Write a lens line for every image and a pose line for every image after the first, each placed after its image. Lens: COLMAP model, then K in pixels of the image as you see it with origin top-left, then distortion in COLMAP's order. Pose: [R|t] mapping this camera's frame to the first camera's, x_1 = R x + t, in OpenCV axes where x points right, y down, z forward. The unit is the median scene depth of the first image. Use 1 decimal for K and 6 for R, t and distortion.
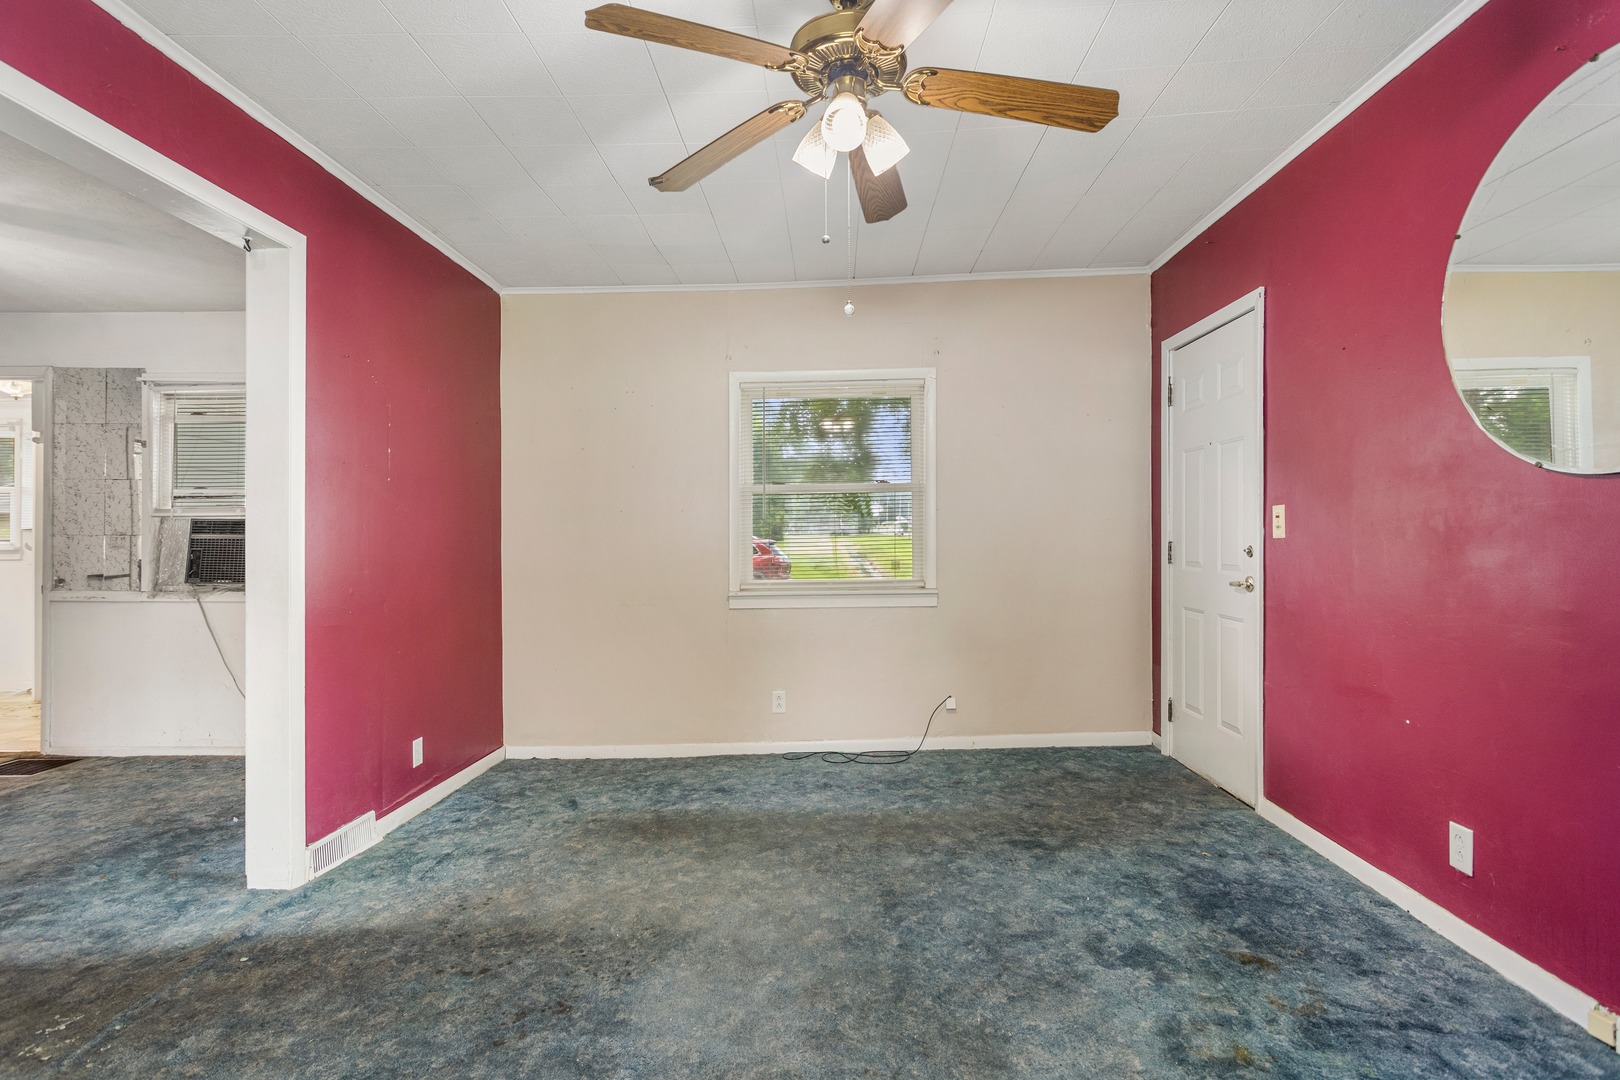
lens RADIAL K [[786.2, 0, 809.6], [0, 786.2, 543.2], [0, 0, 1]] dist [0.000982, 0.000337]
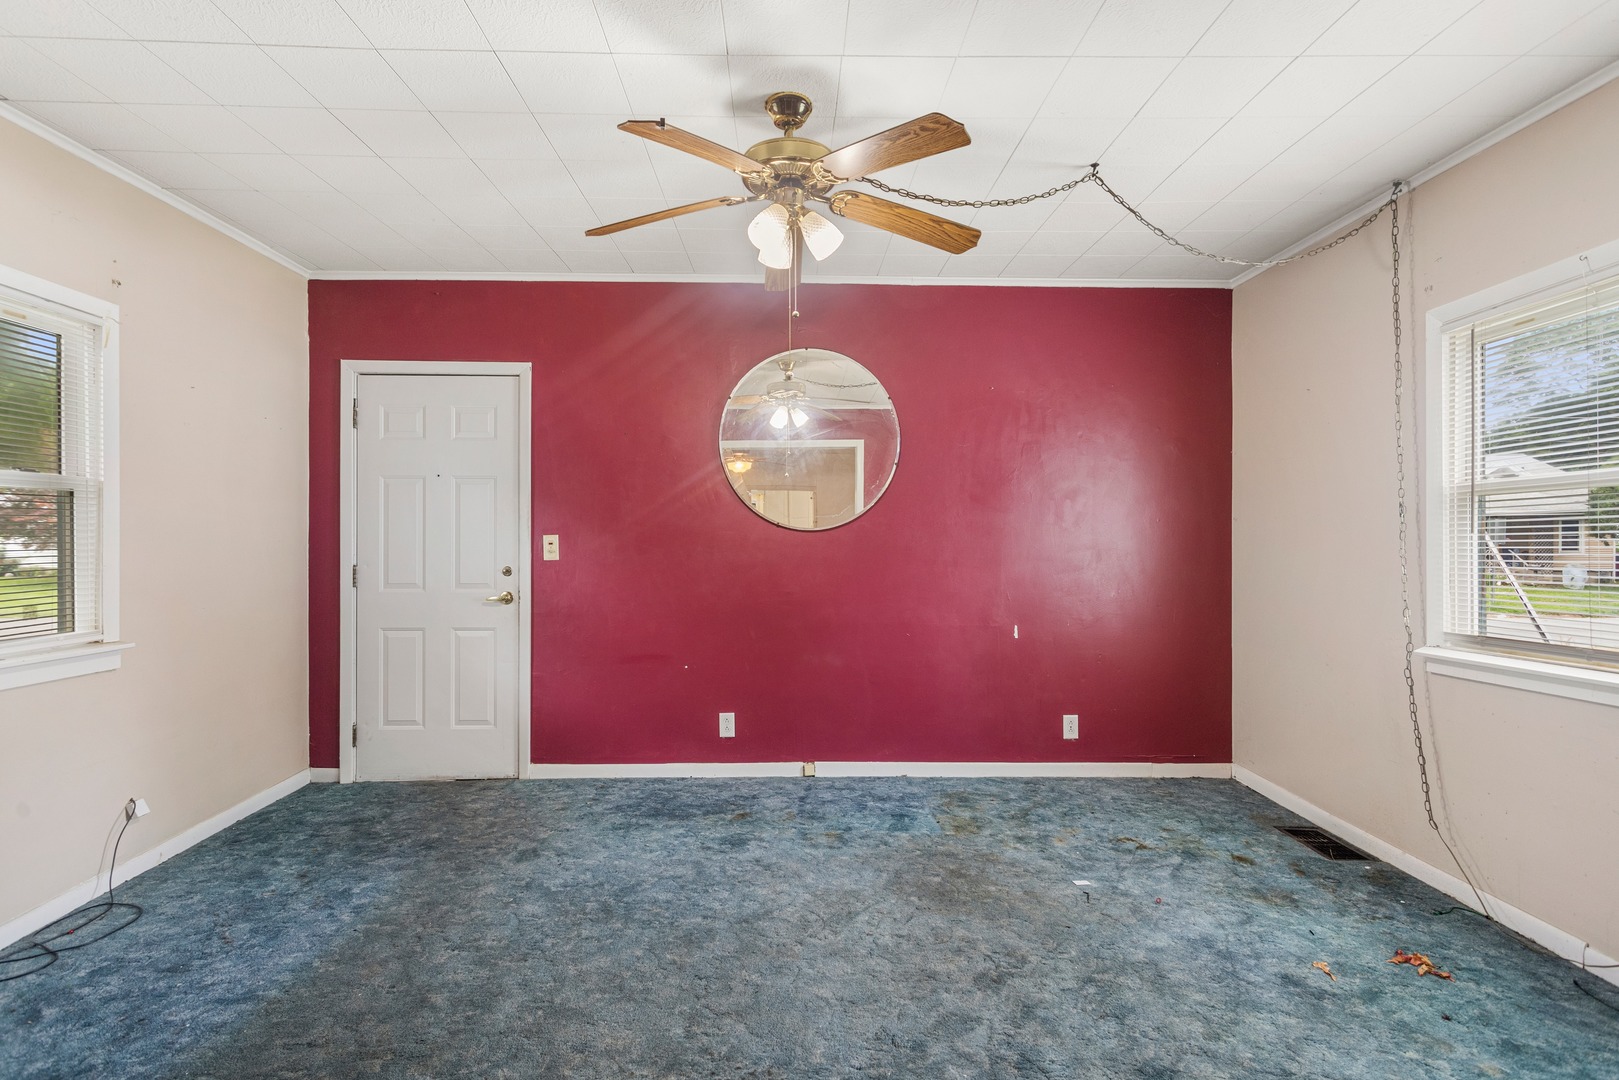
lens RADIAL K [[771.8, 0, 813.0], [0, 771.8, 545.6], [0, 0, 1]] dist [0.004092, 0.000992]
pose [[-0.037228, 0.004571, 0.999296, -0.667690], [0.013173, 0.999905, -0.004083, -0.018314], [-0.999220, 0.013011, -0.037285, 0.566598]]
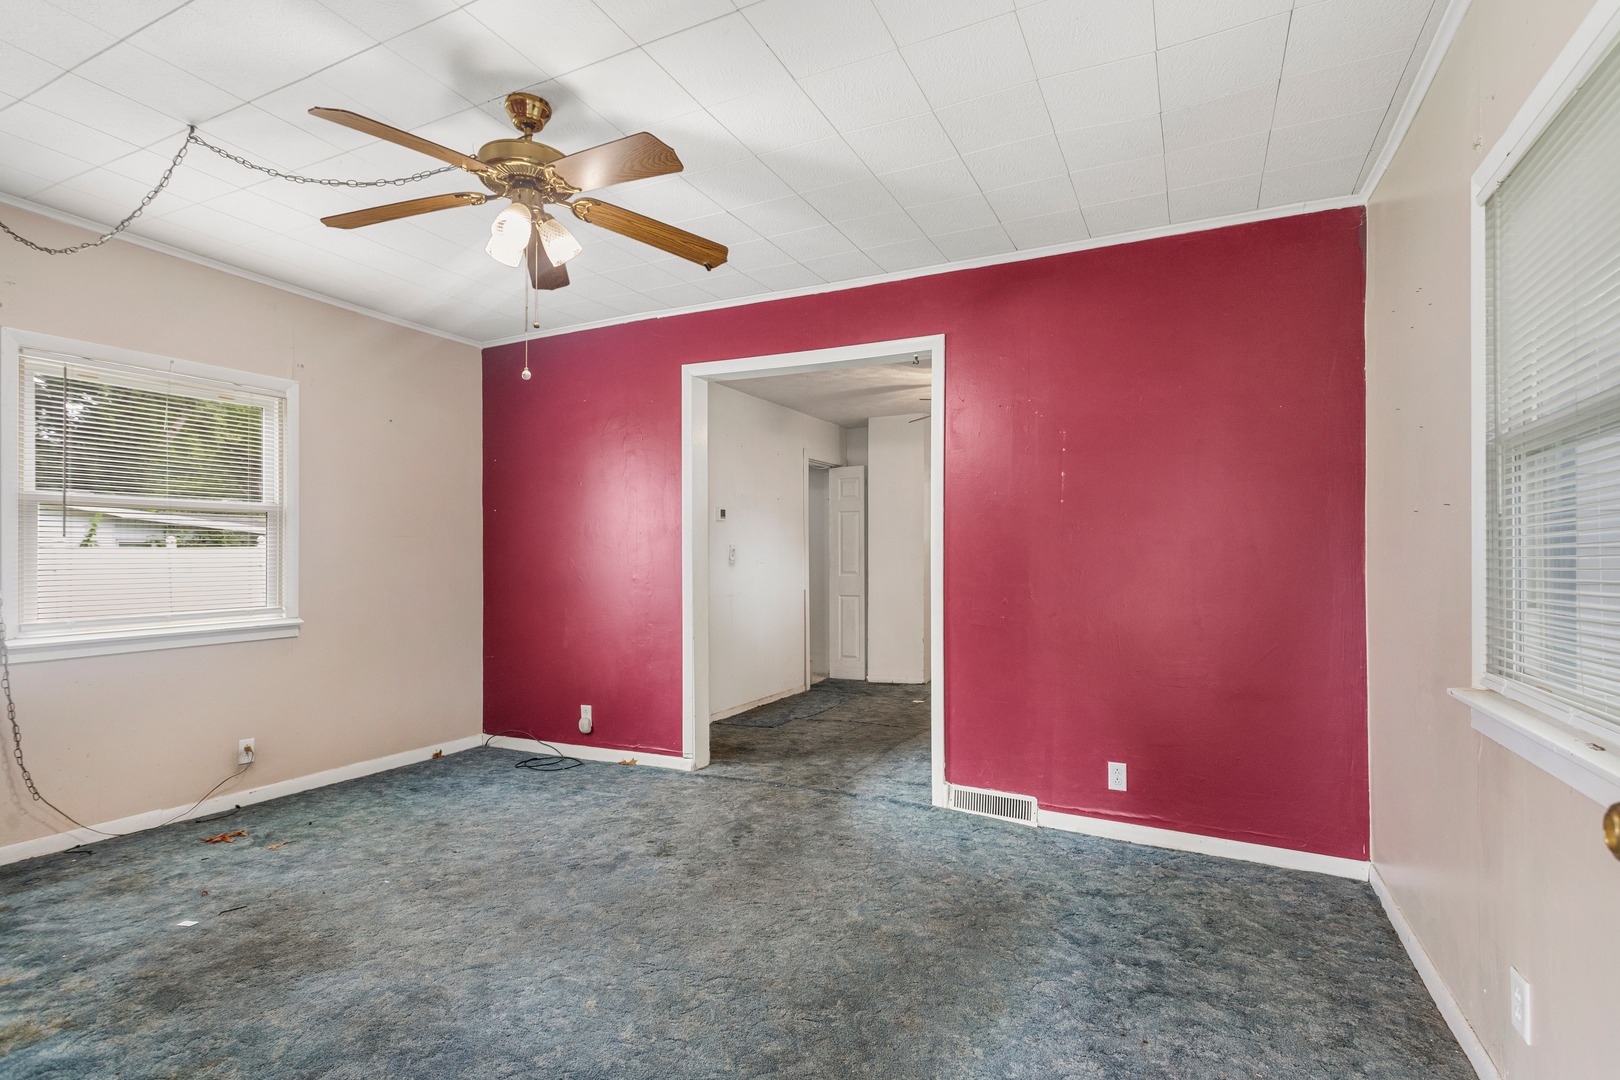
lens RADIAL K [[786.2, 0, 809.6], [0, 786.2, 543.2], [0, 0, 1]] dist [0.000982, 0.000337]
pose [[-0.414860, -0.010083, -0.909829, 0.568745], [-0.009040, 0.999935, -0.006959, -0.013239], [0.909840, 0.005338, -0.414924, 1.094008]]
